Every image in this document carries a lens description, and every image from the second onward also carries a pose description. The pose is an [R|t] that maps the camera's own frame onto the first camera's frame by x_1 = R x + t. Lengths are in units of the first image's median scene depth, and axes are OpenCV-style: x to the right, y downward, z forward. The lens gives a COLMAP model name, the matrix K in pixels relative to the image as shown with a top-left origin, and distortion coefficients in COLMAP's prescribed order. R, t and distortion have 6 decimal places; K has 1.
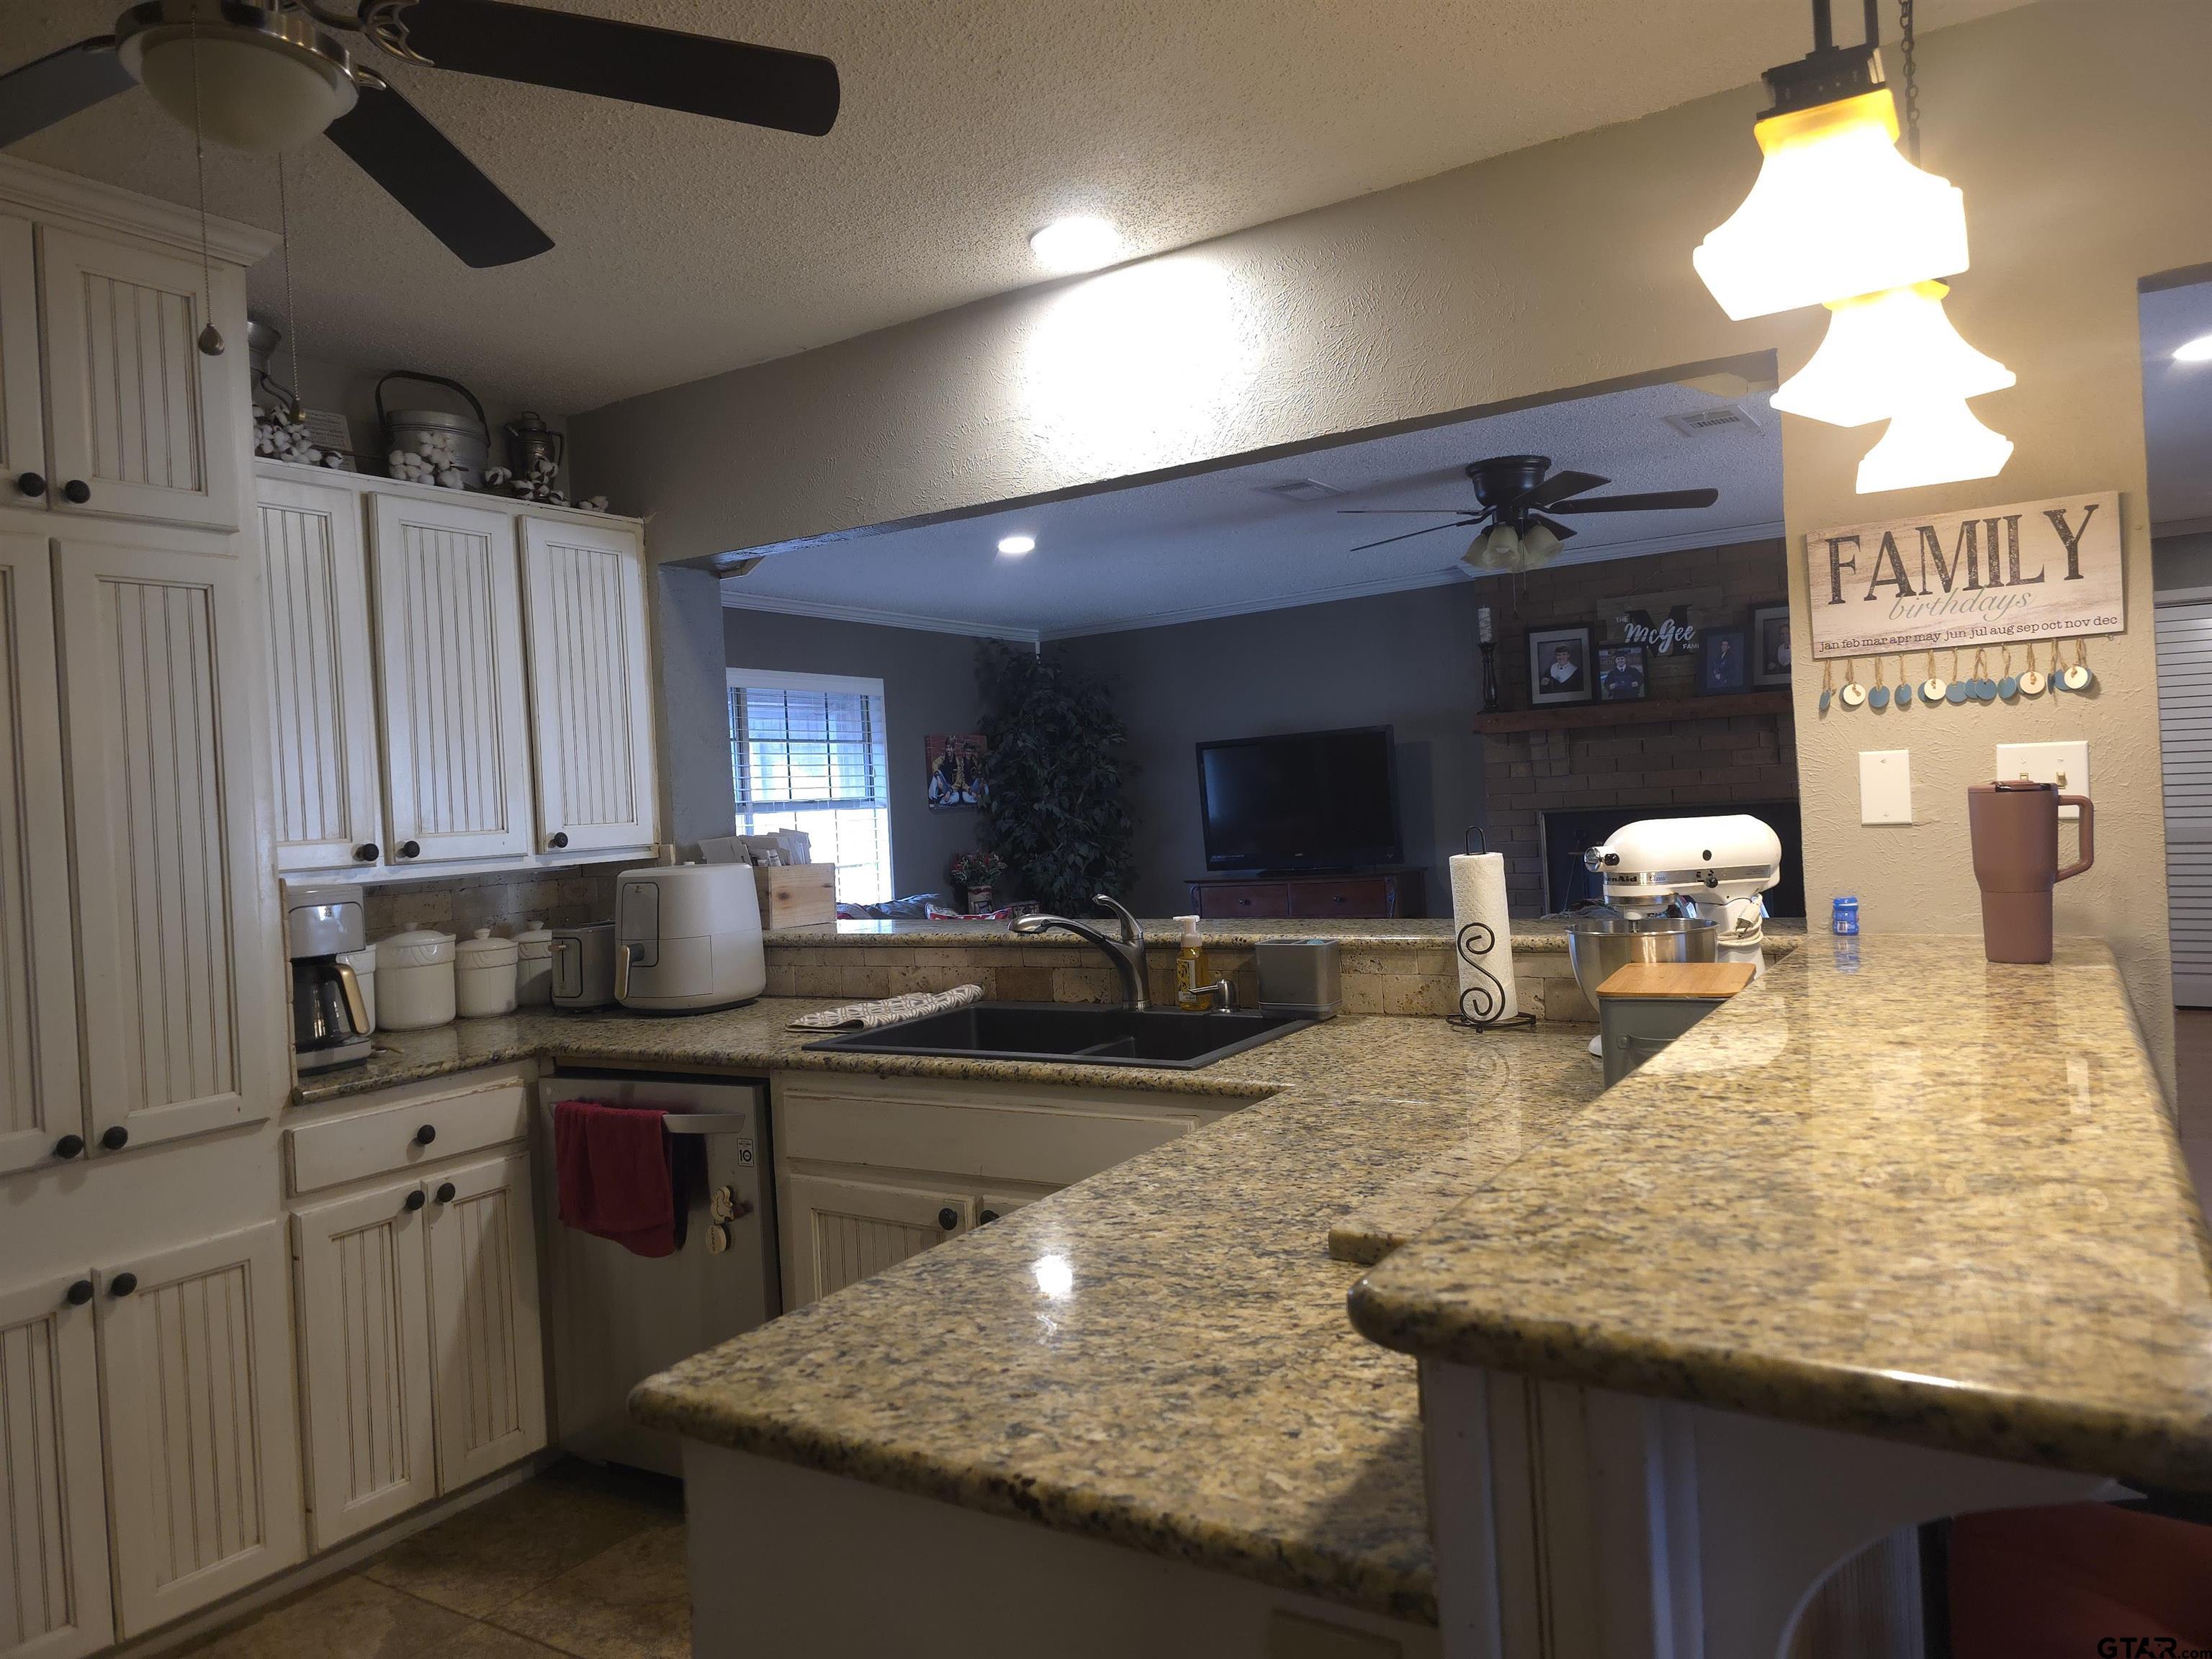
lens RADIAL K [[1481.4, 0, 1101.4], [0, 1481.4, 809.4], [0, 0, 1]] dist [0.088630, -0.098101]
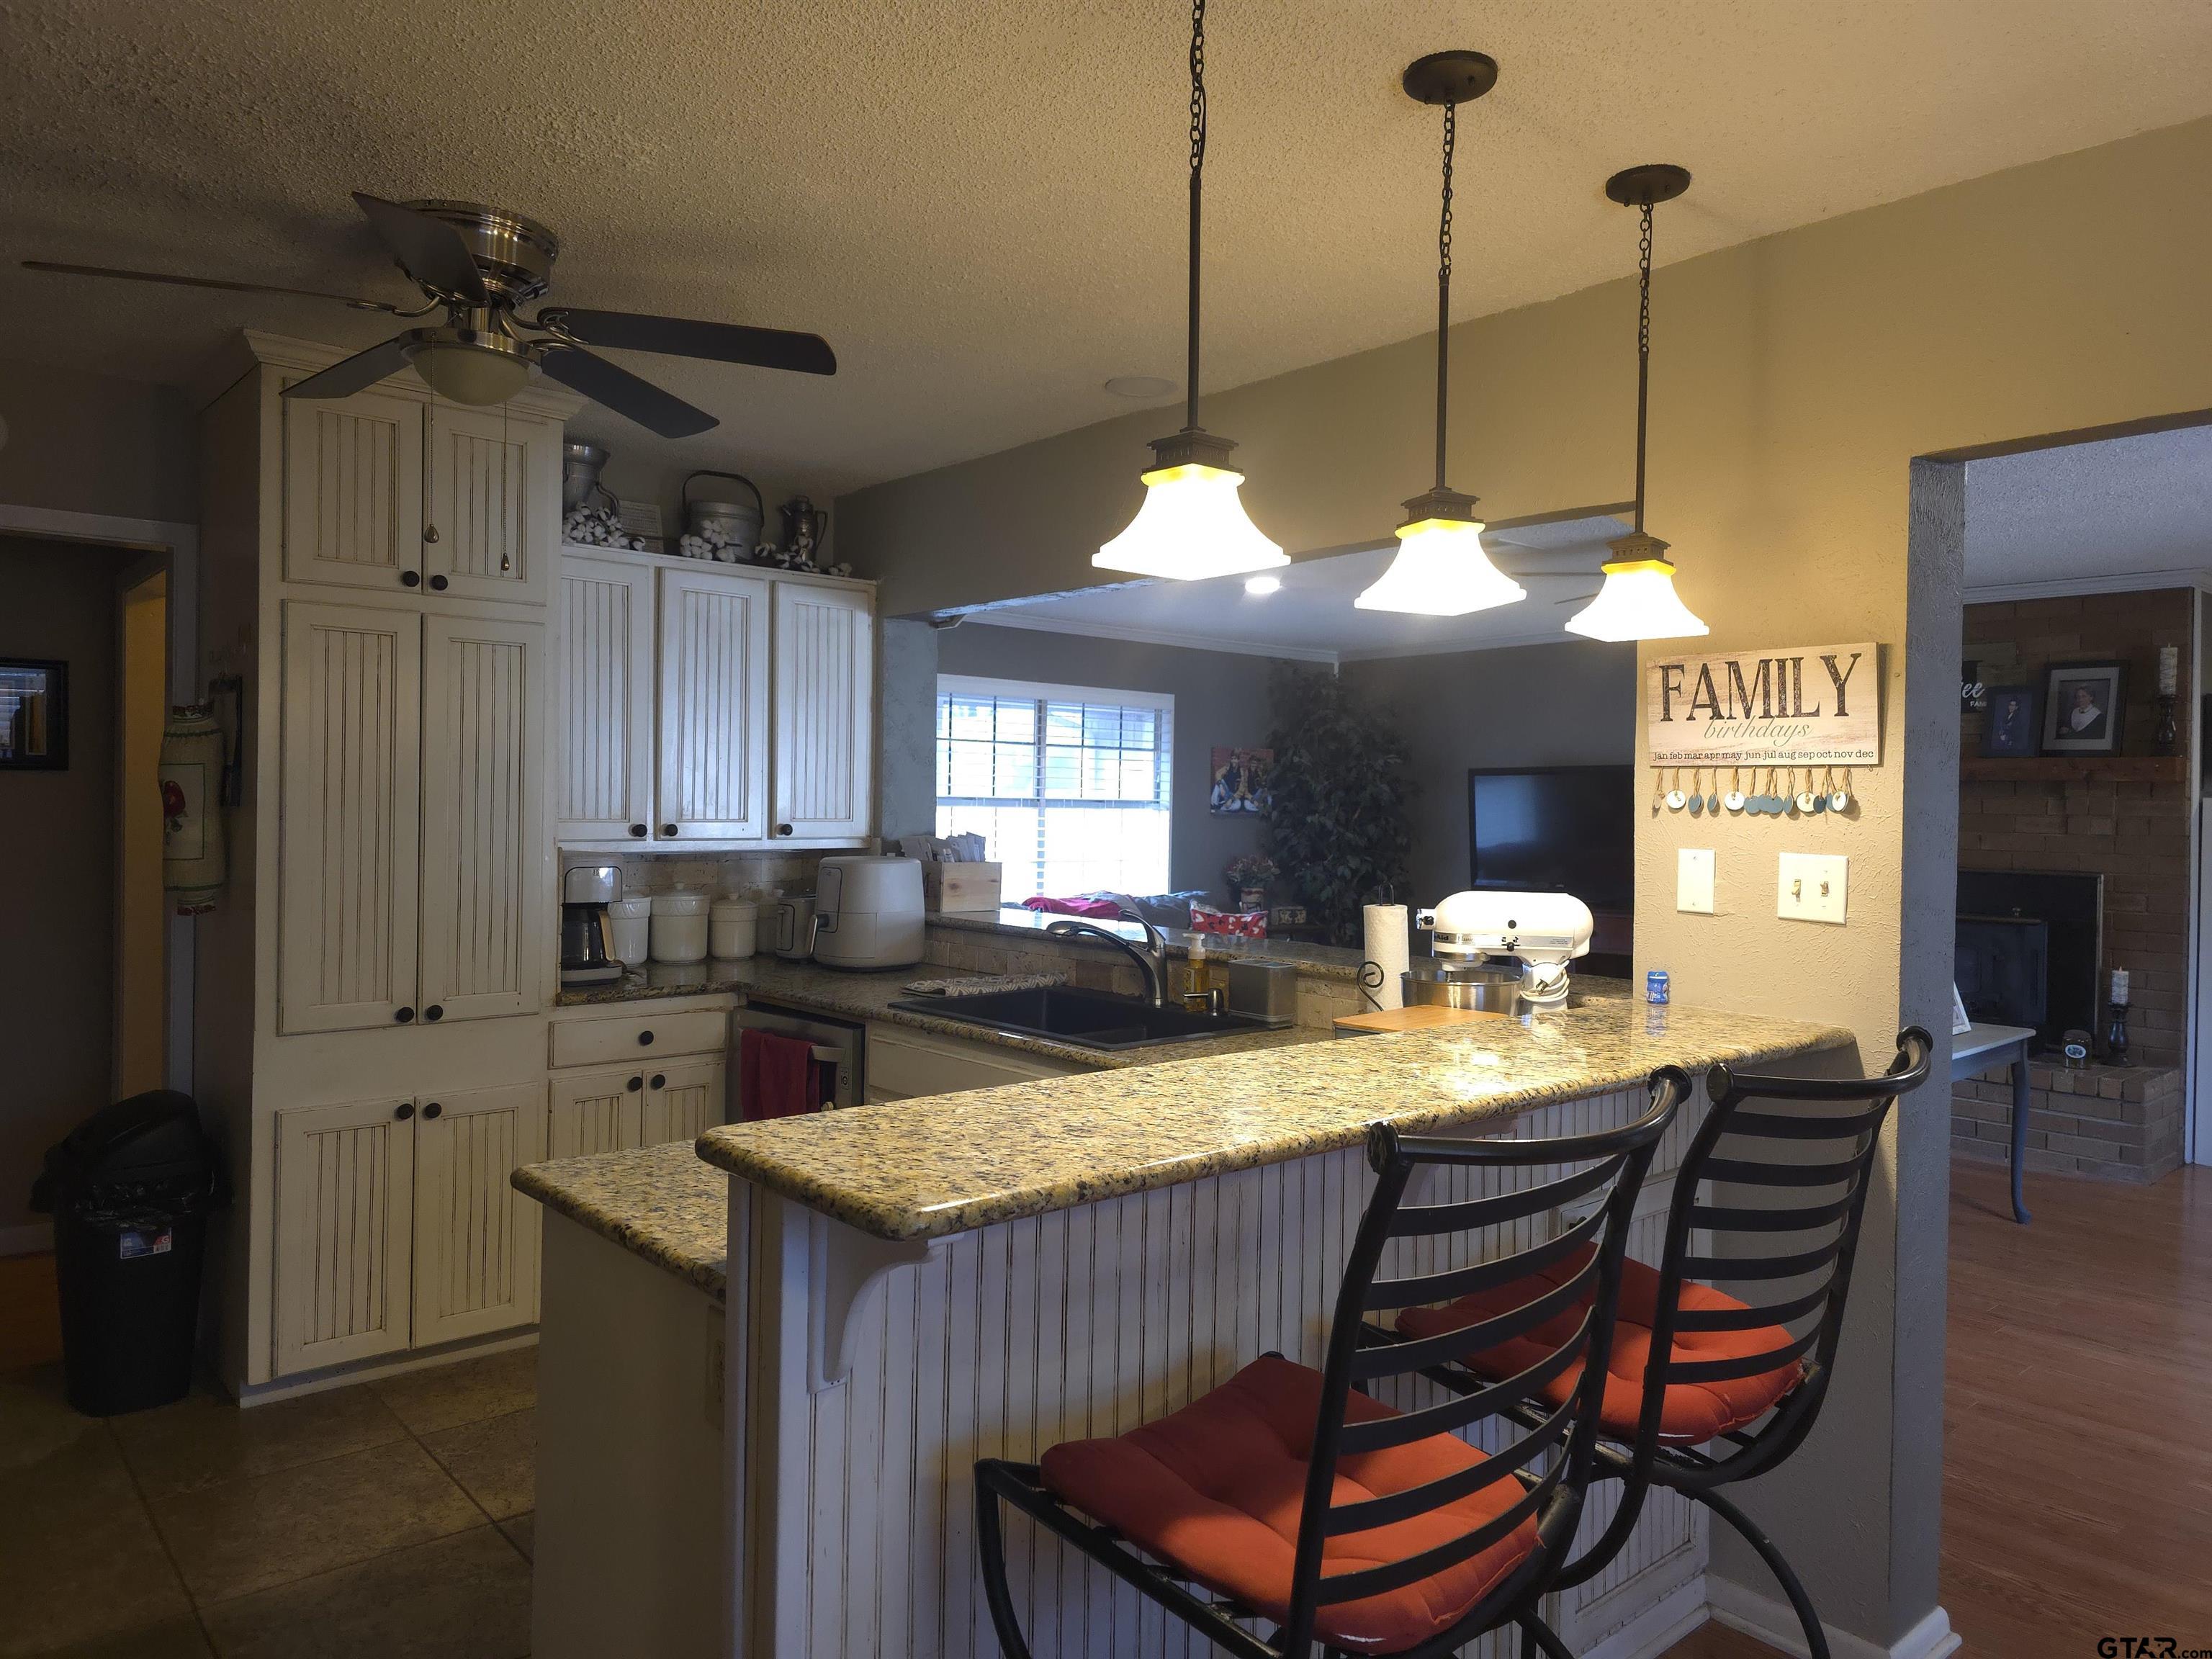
lens RADIAL K [[1485.3, 0, 1091.2], [0, 1485.3, 803.6], [0, 0, 1]] dist [0.083489, -0.094772]
pose [[0.953104, 0.070422, -0.294334, 0.288055], [-0.069387, 0.997492, 0.013972, -0.040549], [0.294580, 0.007107, 0.955600, -0.175027]]
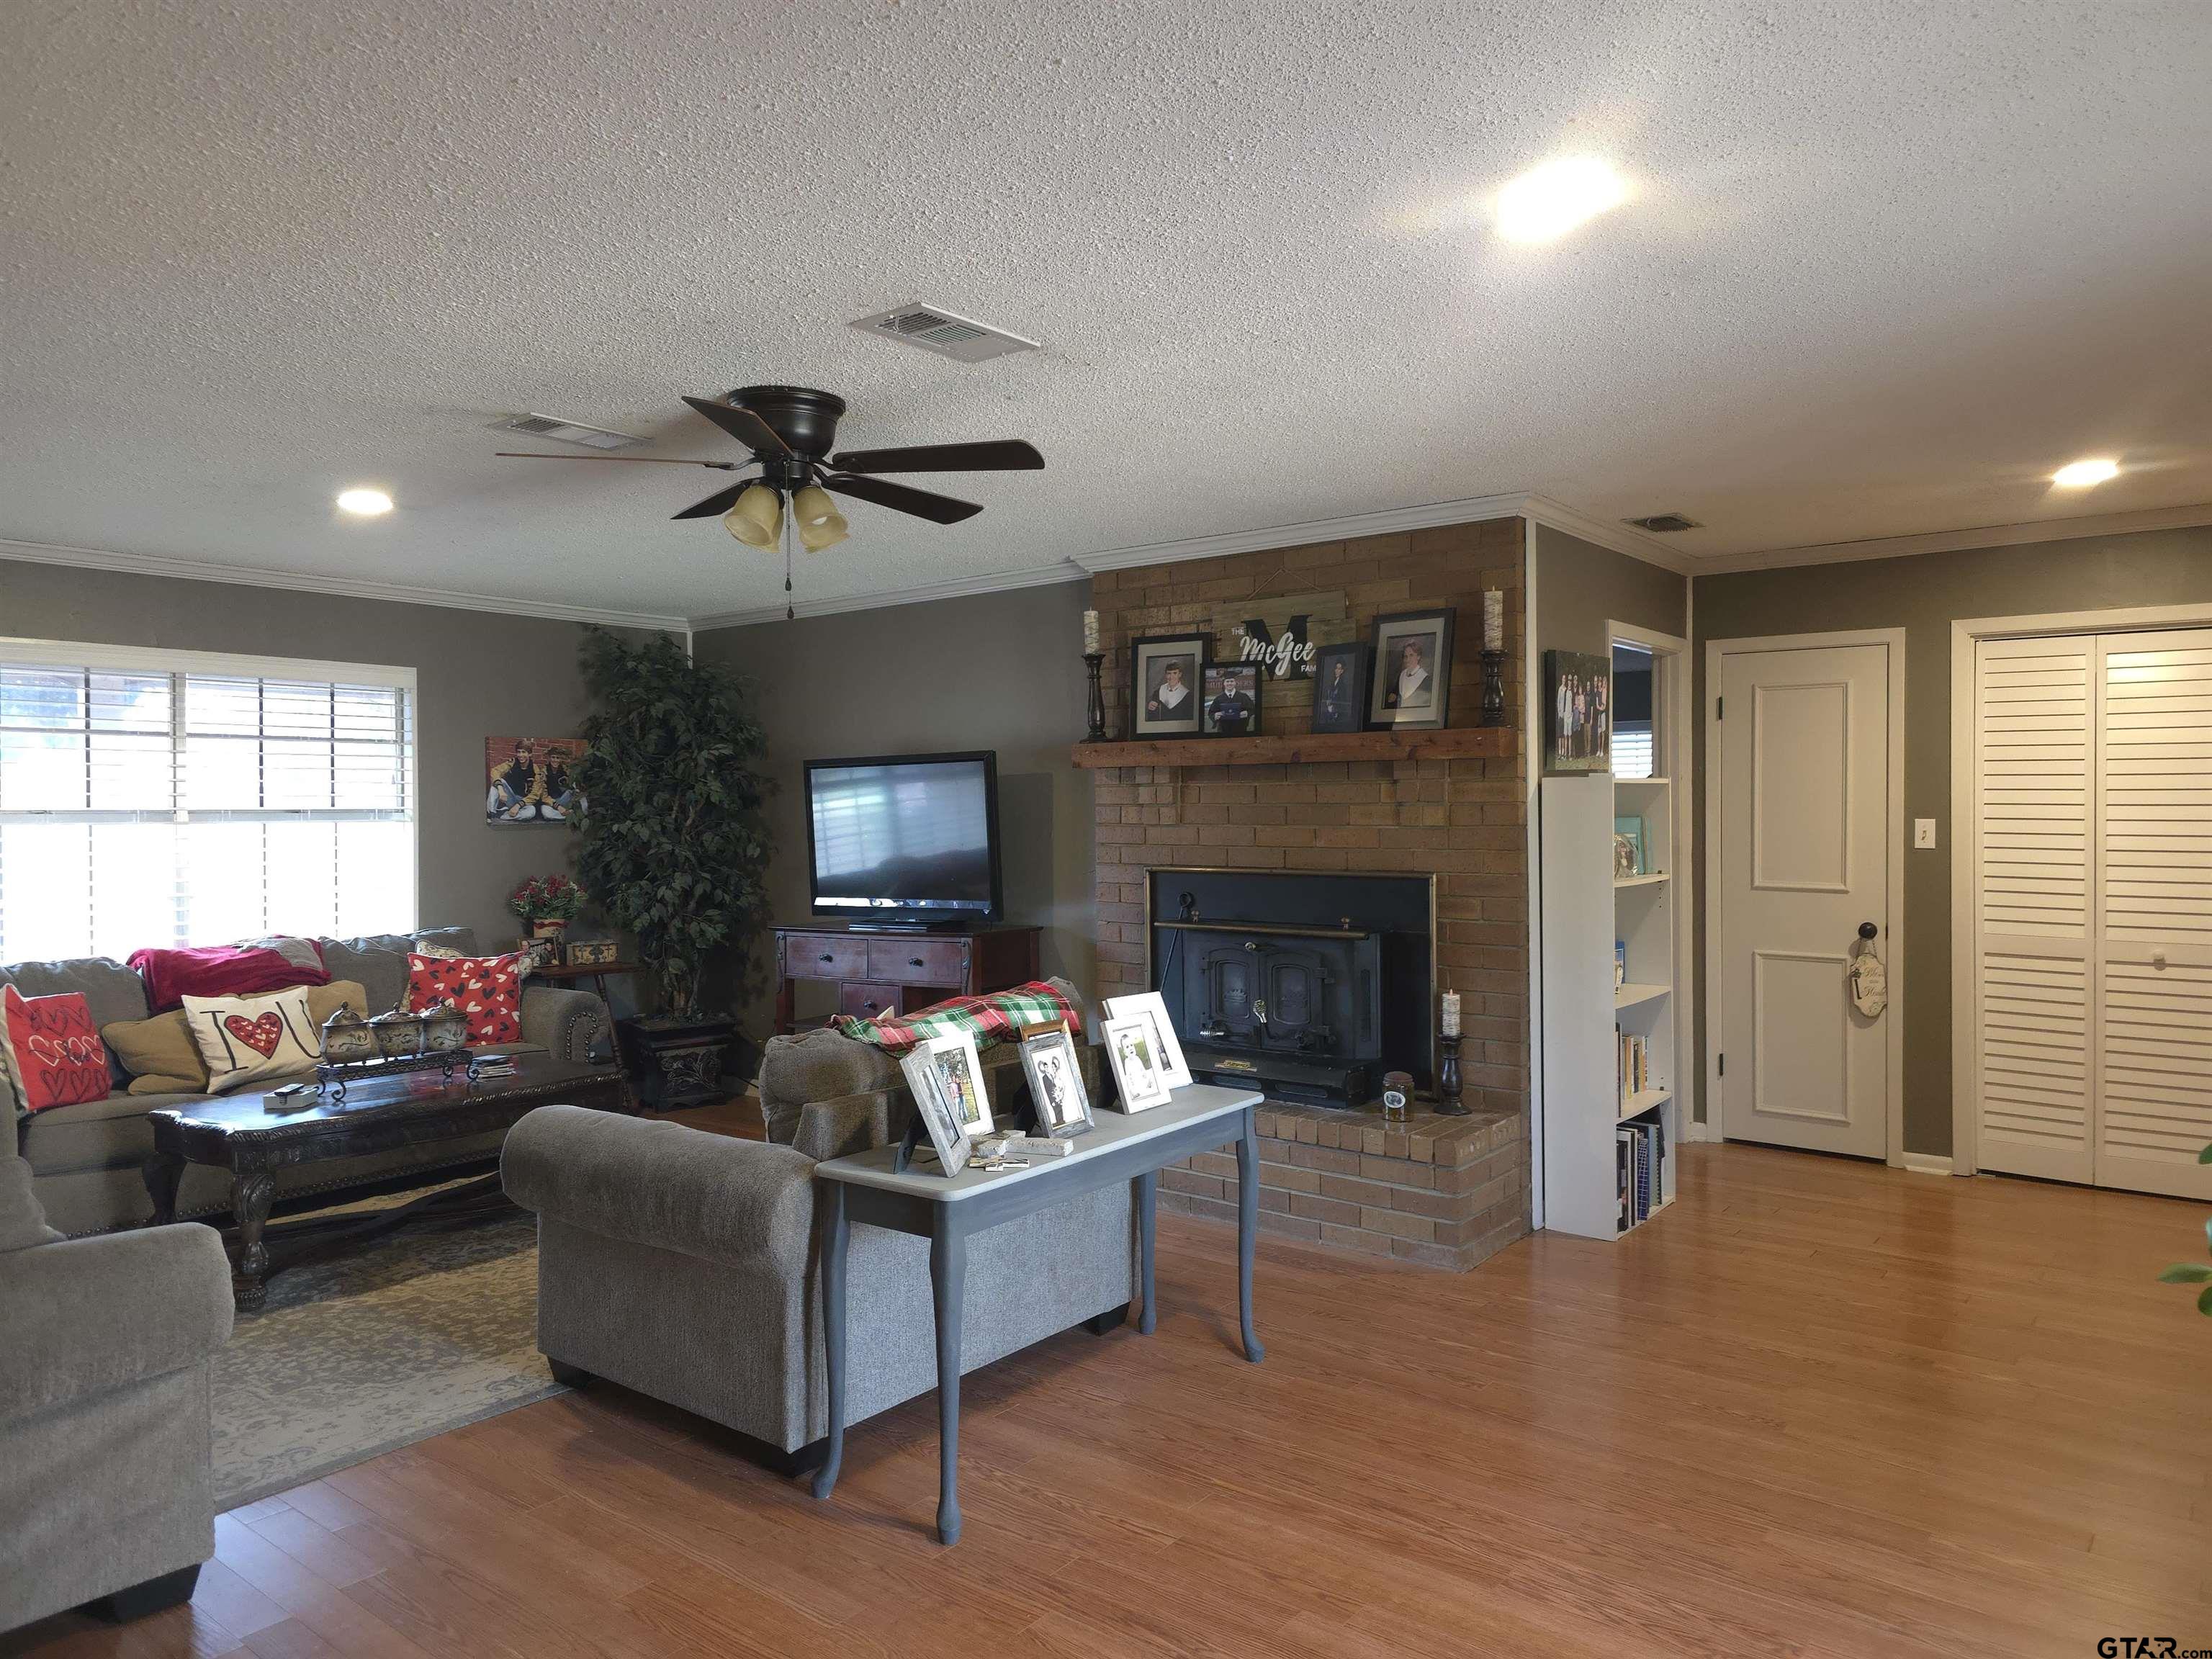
lens RADIAL K [[1481.4, 0, 1101.4], [0, 1481.4, 809.4], [0, 0, 1]] dist [0.088630, -0.098101]
pose [[0.993093, 0.049045, -0.106591, 0.752557], [-0.049032, 0.998793, 0.002746, -0.066470], [0.106597, 0.002500, 0.994299, 0.453382]]
